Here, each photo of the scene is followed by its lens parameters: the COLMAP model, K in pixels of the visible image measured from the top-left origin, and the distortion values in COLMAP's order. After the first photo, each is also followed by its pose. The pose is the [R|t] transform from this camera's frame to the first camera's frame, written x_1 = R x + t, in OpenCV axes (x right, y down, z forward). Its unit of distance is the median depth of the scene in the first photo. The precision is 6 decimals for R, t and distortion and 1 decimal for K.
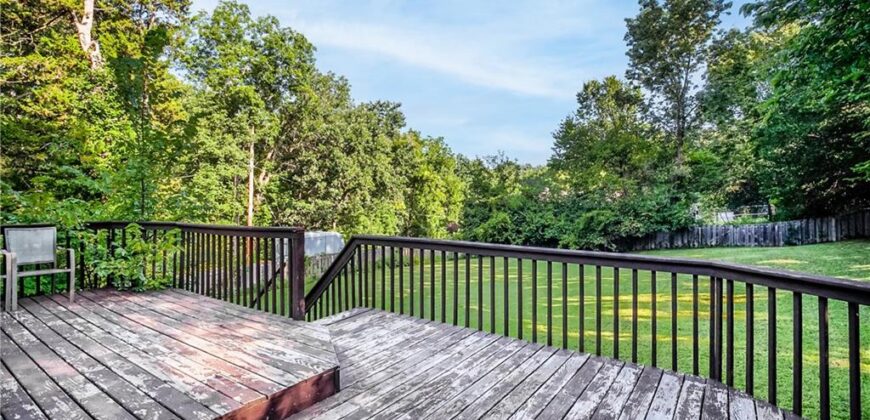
lens RADIAL K [[436.0, 0, 431.2], [0, 436.0, 202.7], [0, 0, 1]] dist [-0.047893, 0.000354]
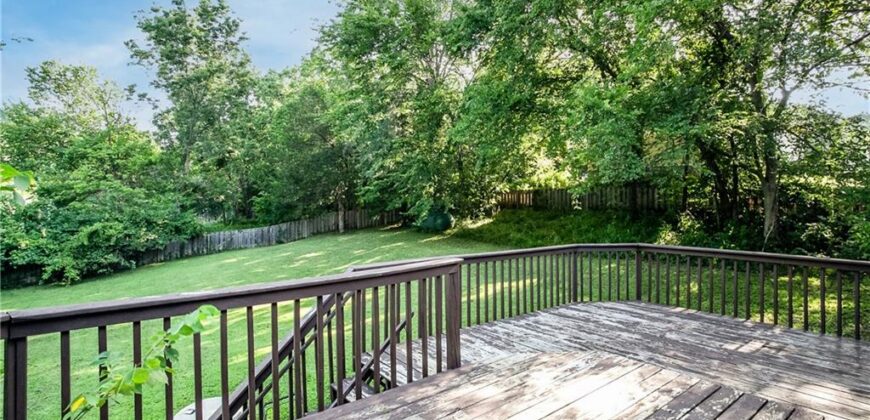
lens RADIAL K [[449.8, 0, 426.7], [0, 449.8, 204.0], [0, 0, 1]] dist [-0.064892, 0.033355]
pose [[0.247407, -0.005748, 0.968895, -0.369527], [0.011304, 0.999931, 0.003046, -0.017934], [-0.968846, 0.010198, 0.247455, 0.262189]]
